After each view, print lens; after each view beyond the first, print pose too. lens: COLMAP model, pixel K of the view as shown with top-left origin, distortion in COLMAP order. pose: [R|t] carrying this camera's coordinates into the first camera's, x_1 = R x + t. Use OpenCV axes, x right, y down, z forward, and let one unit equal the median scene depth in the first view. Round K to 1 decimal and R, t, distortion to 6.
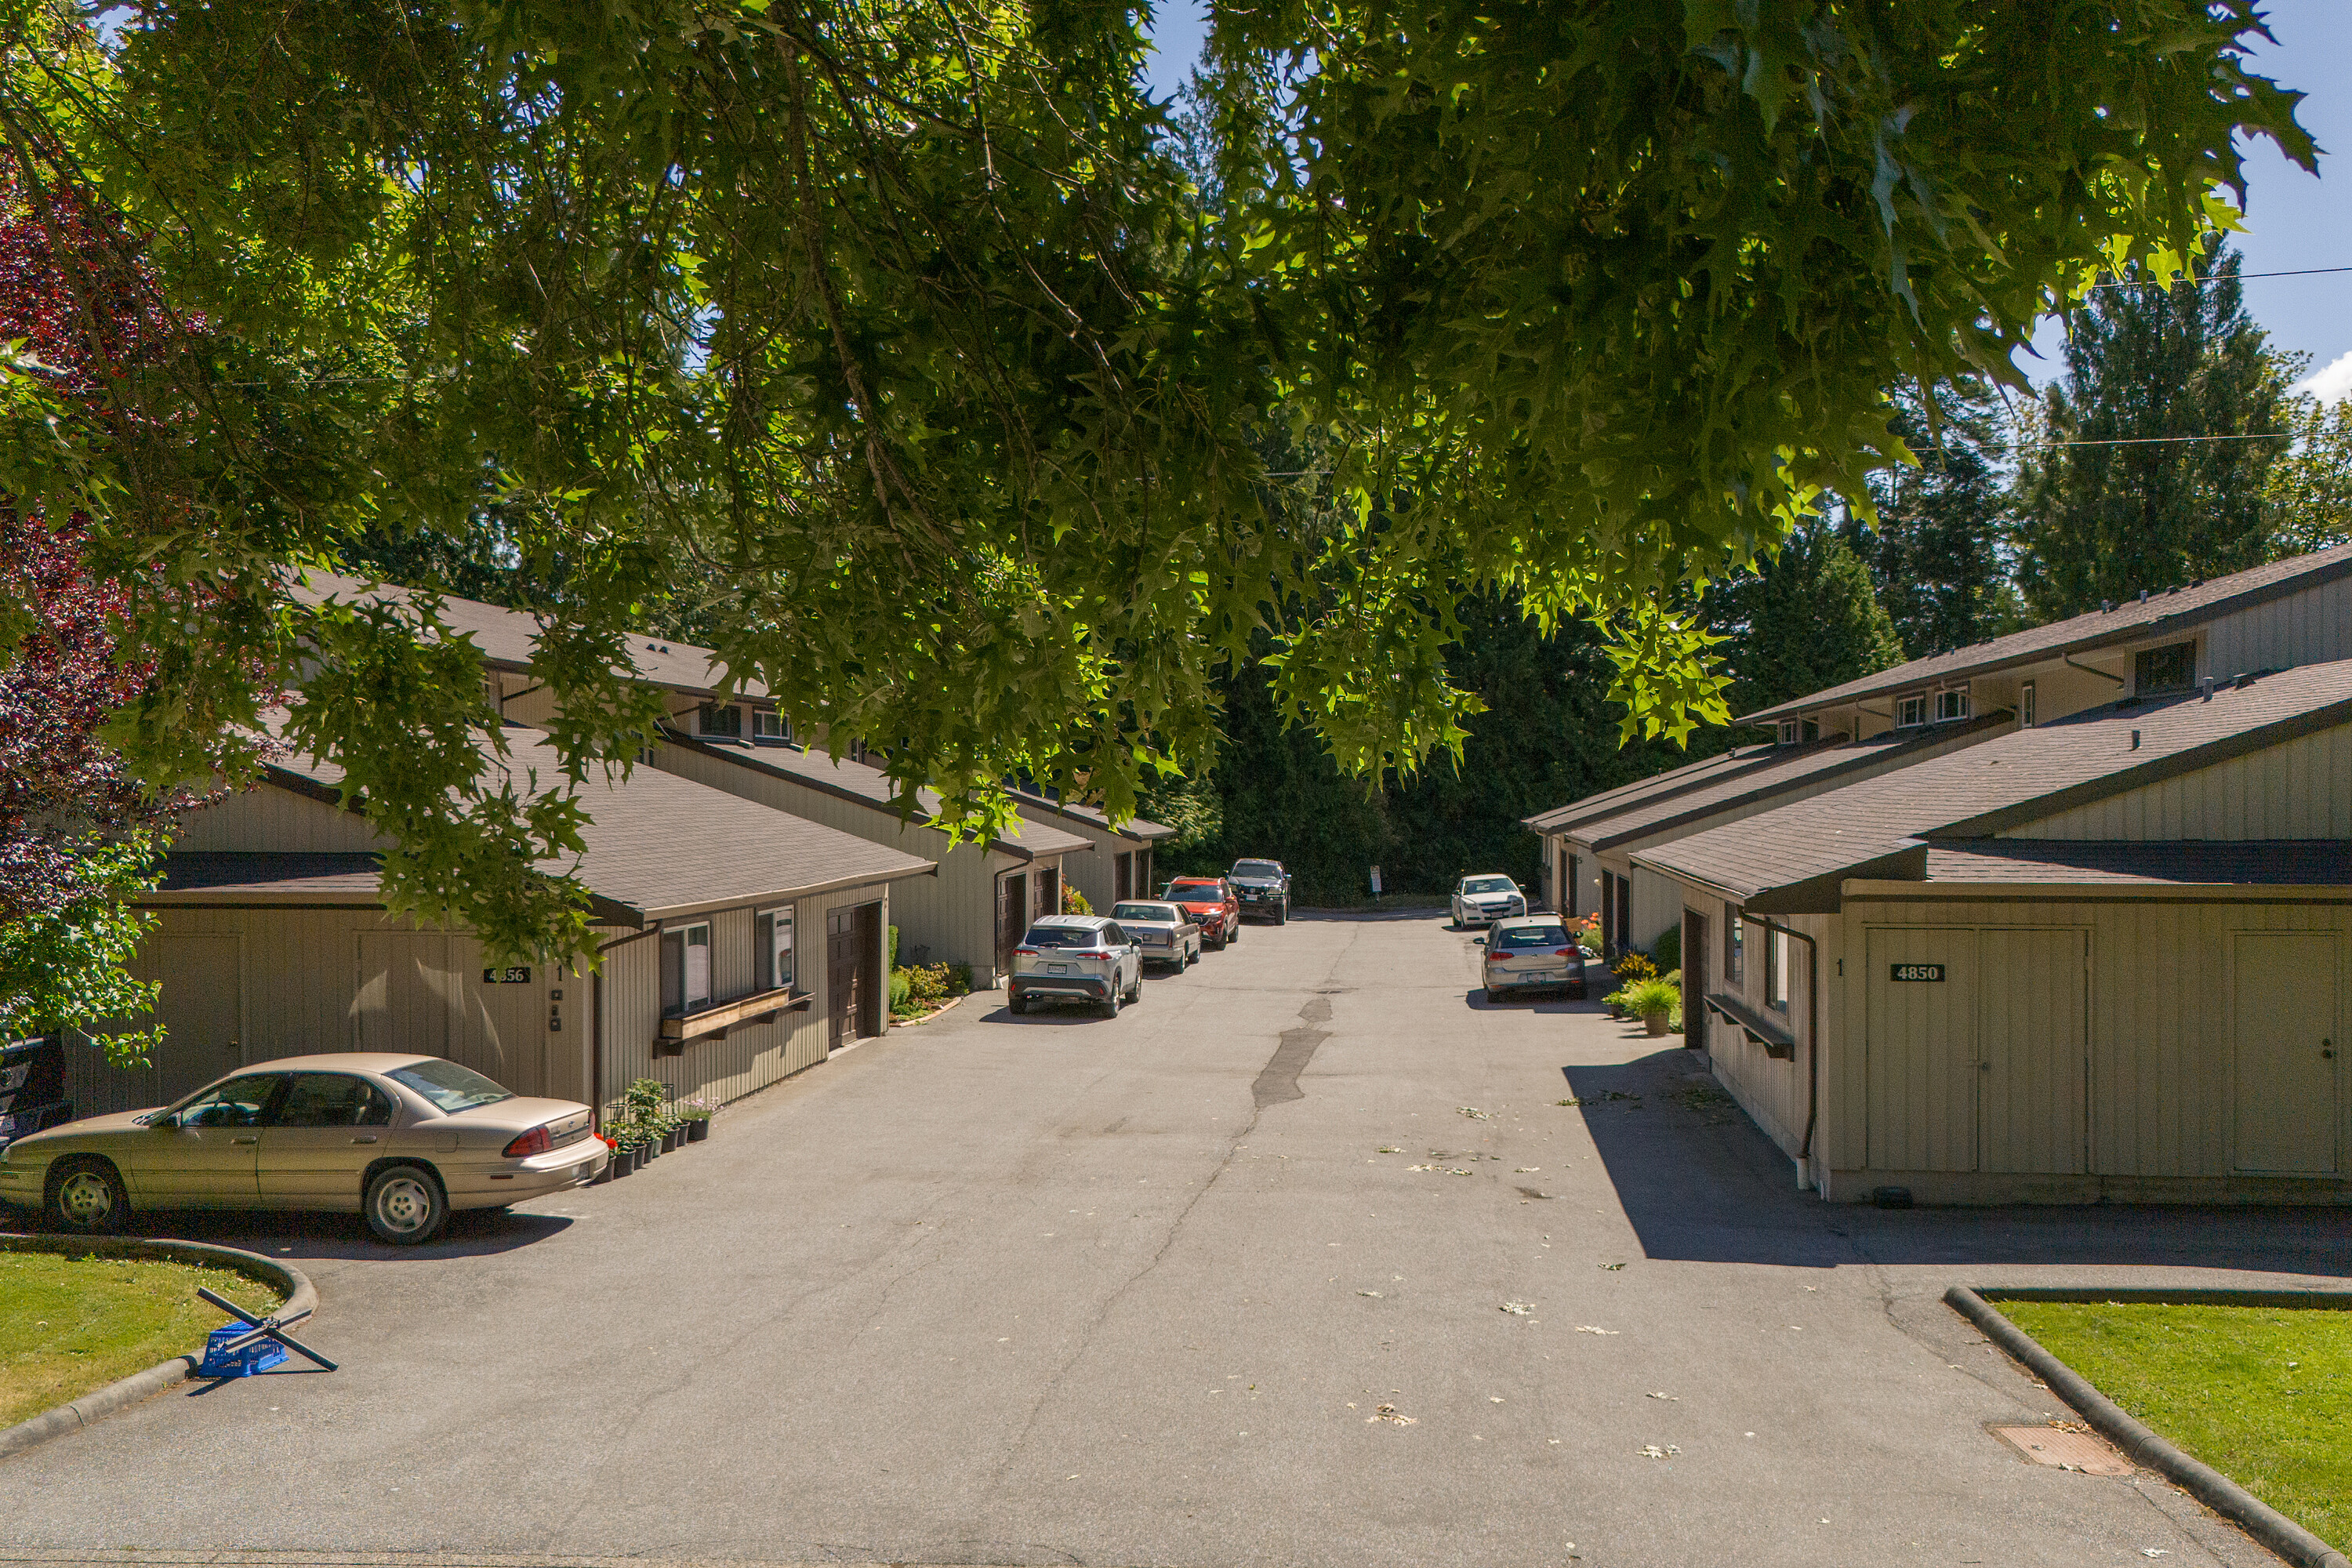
lens RADIAL K [[2155.8, 0, 1176.7], [0, 2155.8, 852.0], [0, 0, 1]] dist [0.105791, -0.166963]
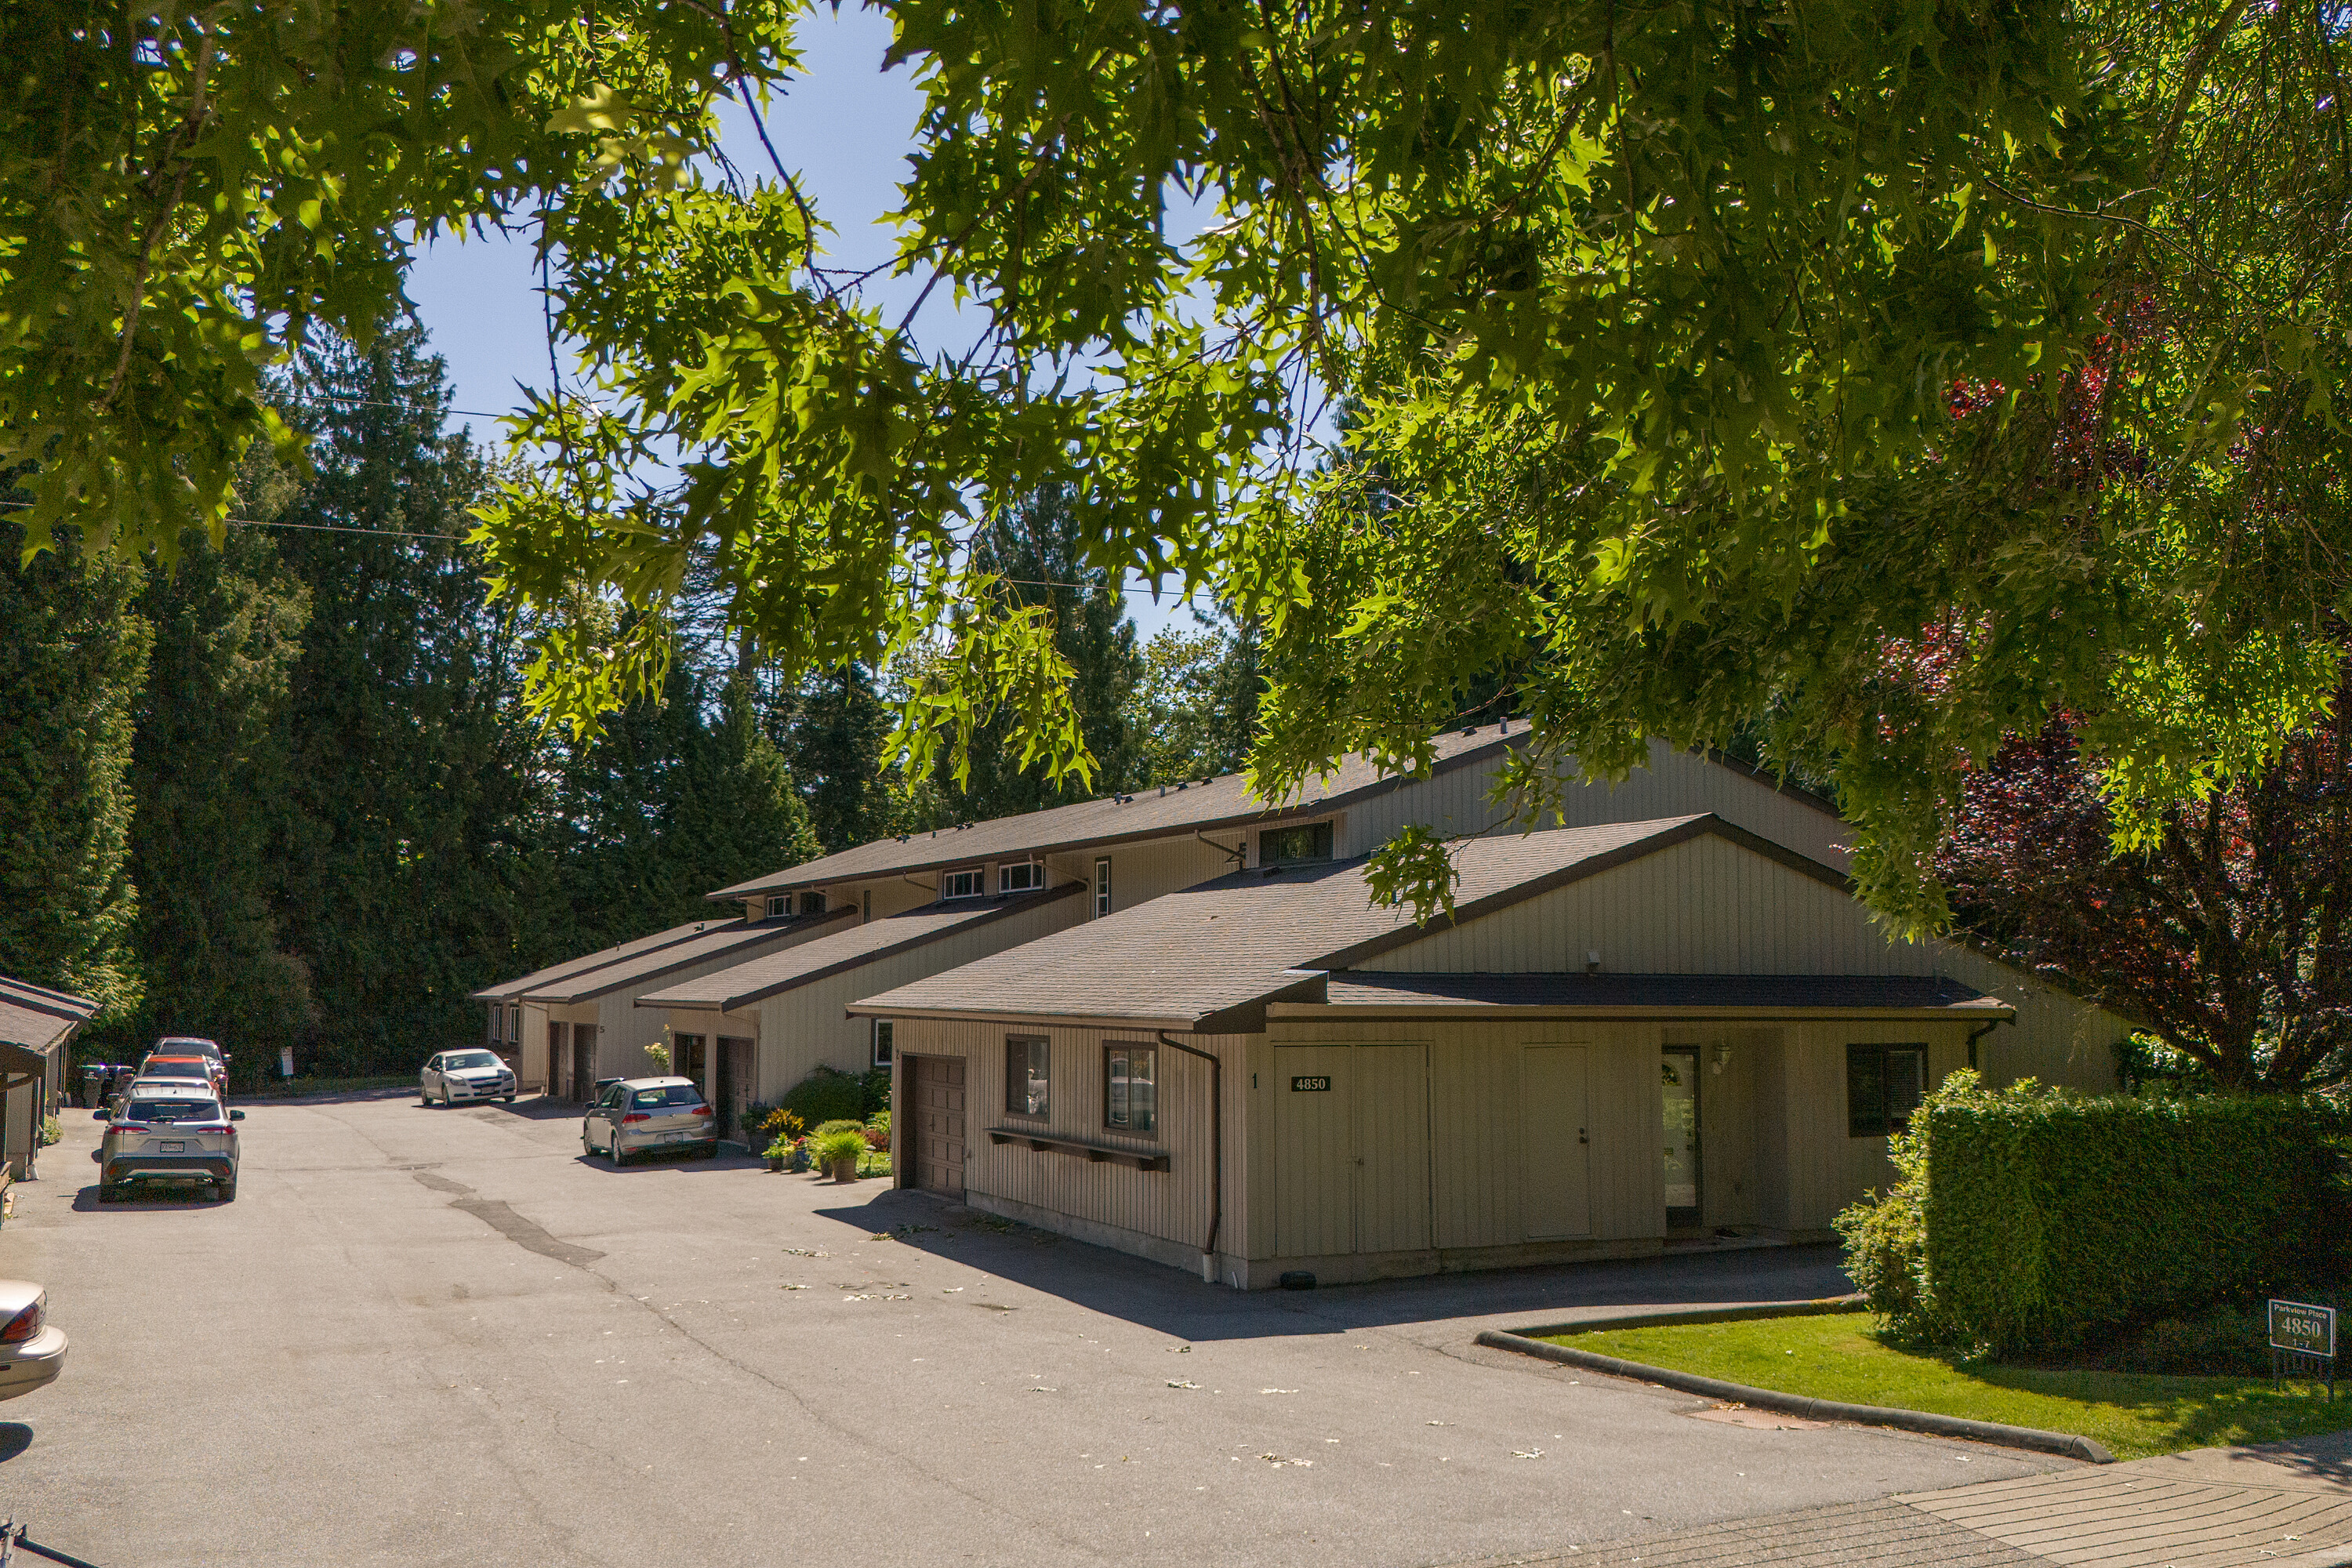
lens RADIAL K [[2155.8, 0, 1176.7], [0, 2155.8, 852.0], [0, 0, 1]] dist [0.105791, -0.166963]
pose [[0.849921, 0.032862, 0.525885, -0.178764], [0.013033, 0.996437, -0.083329, 0.014337], [-0.526749, 0.077677, 0.846464, 0.024172]]
